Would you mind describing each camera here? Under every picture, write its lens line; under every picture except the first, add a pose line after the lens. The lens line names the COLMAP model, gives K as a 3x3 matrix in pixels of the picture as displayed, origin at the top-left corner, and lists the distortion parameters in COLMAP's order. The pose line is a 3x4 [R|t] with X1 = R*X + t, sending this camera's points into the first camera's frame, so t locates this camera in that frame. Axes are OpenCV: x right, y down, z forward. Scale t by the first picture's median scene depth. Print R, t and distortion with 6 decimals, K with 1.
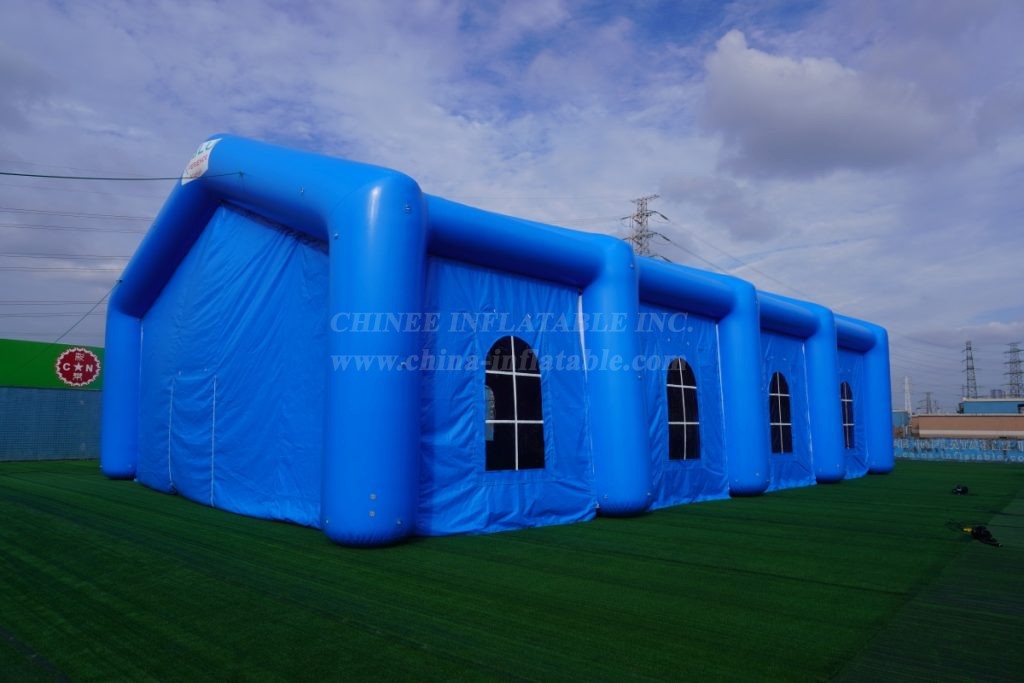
lens RADIAL K [[719.1, 0, 511.2], [0, 719.1, 343.4], [0, 0, 1]] dist [-0.021473, 0.000206]
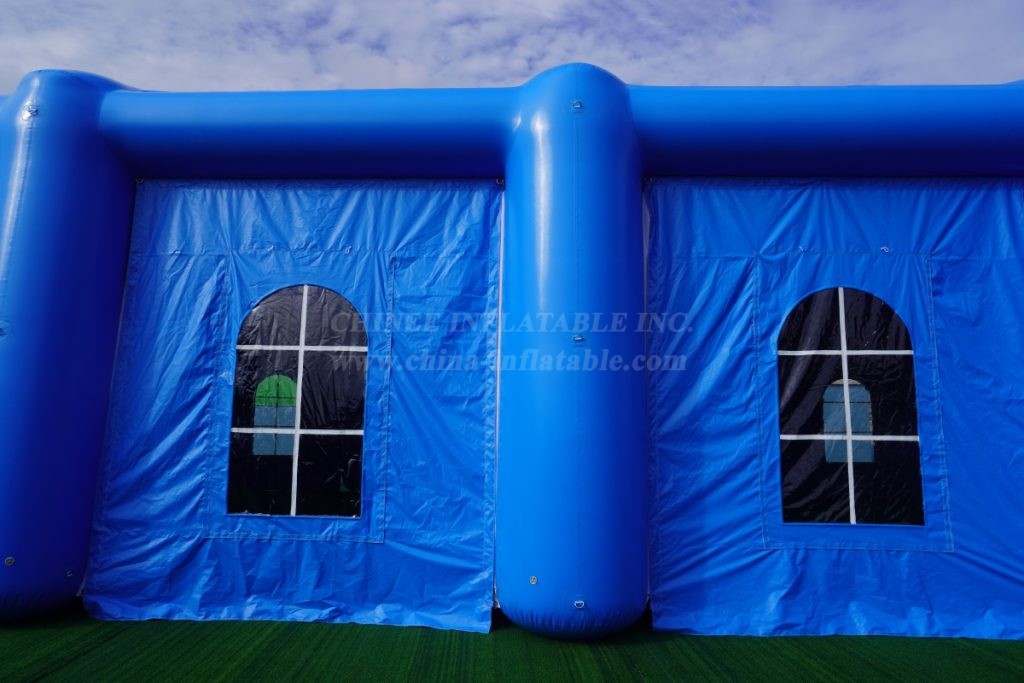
lens RADIAL K [[830.8, 0, 510.2], [0, 830.8, 334.2], [0, 0, 1]] dist [0.003368, -0.001119]
pose [[0.626363, -0.094745, -0.773753, 0.621829], [0.078543, 0.995206, -0.058280, 0.080281], [0.775565, -0.024269, 0.630801, 0.683801]]
